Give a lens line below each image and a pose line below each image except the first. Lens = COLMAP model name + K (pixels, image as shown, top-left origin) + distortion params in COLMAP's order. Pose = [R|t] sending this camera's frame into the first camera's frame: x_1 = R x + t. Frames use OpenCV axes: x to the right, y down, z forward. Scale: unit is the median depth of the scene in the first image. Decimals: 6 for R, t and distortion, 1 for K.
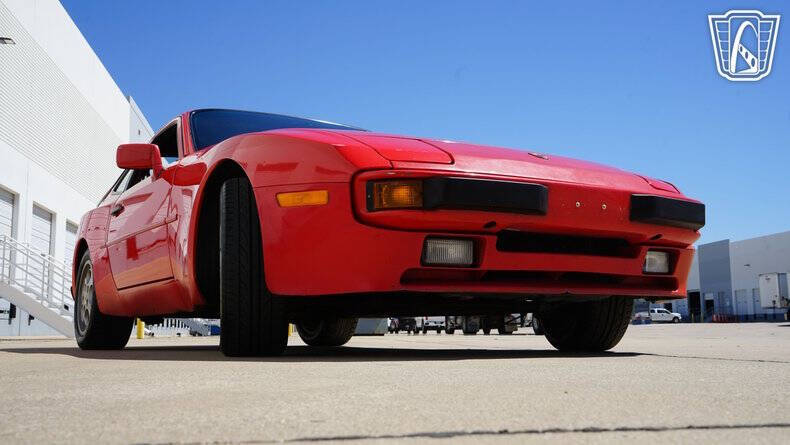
lens RADIAL K [[829.8, 0, 392.0], [0, 829.8, 229.0], [0, 0, 1]] dist [0.027473, -0.005887]
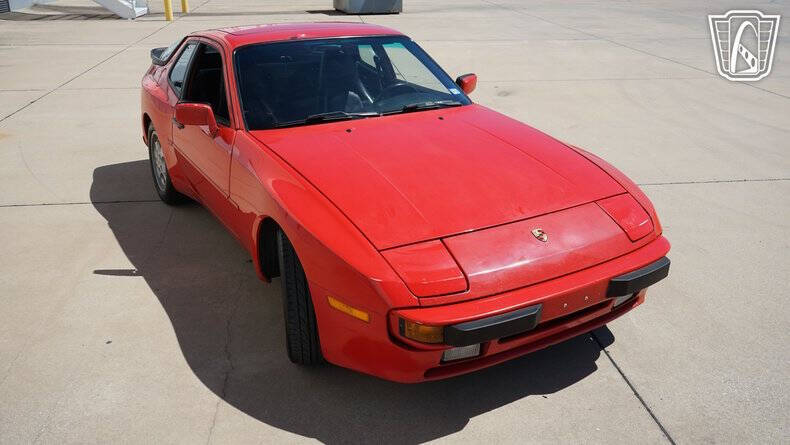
lens RADIAL K [[714.8, 0, 395.0], [0, 714.8, 222.5], [0, 0, 1]] dist [-0.005825, -0.001505]
pose [[0.999906, 0.009084, -0.010277, -0.013929], [-0.003038, 0.877323, 0.479891, -0.357964], [0.013376, -0.479815, 0.877268, 0.054828]]
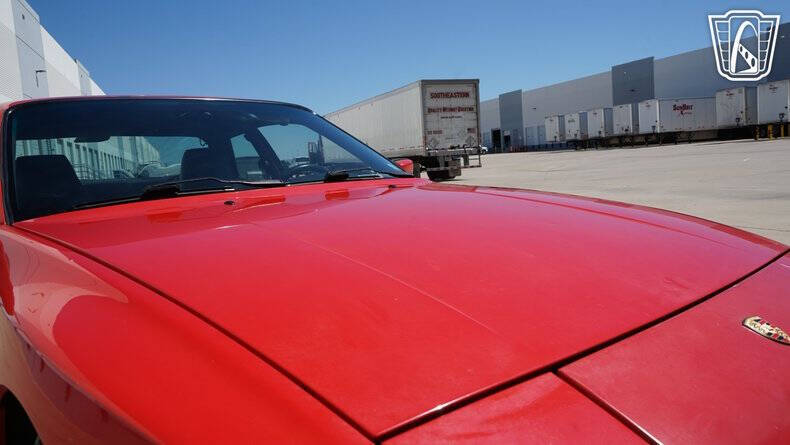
lens RADIAL K [[631.1, 0, 393.6], [0, 631.1, 227.0], [0, 0, 1]] dist [-0.001385, 0.005294]
pose [[0.978830, -0.082260, 0.187416, -0.050333], [0.038569, 0.973408, 0.225810, -0.135996], [-0.201007, -0.213801, 0.955973, 0.428945]]
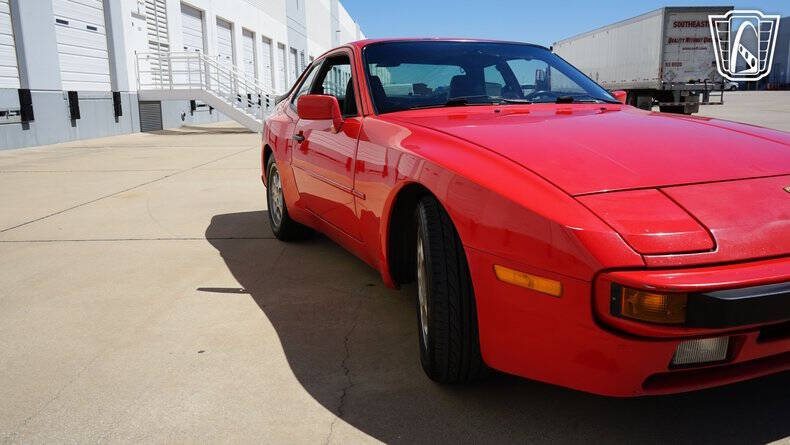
lens RADIAL K [[631.1, 0, 393.6], [0, 631.1, 227.0], [0, 0, 1]] dist [-0.001385, 0.005294]
pose [[0.988812, 0.017664, -0.148118, -0.078796], [0.031448, 0.945959, 0.322758, -0.162932], [0.145815, -0.323805, 0.934820, 0.197762]]
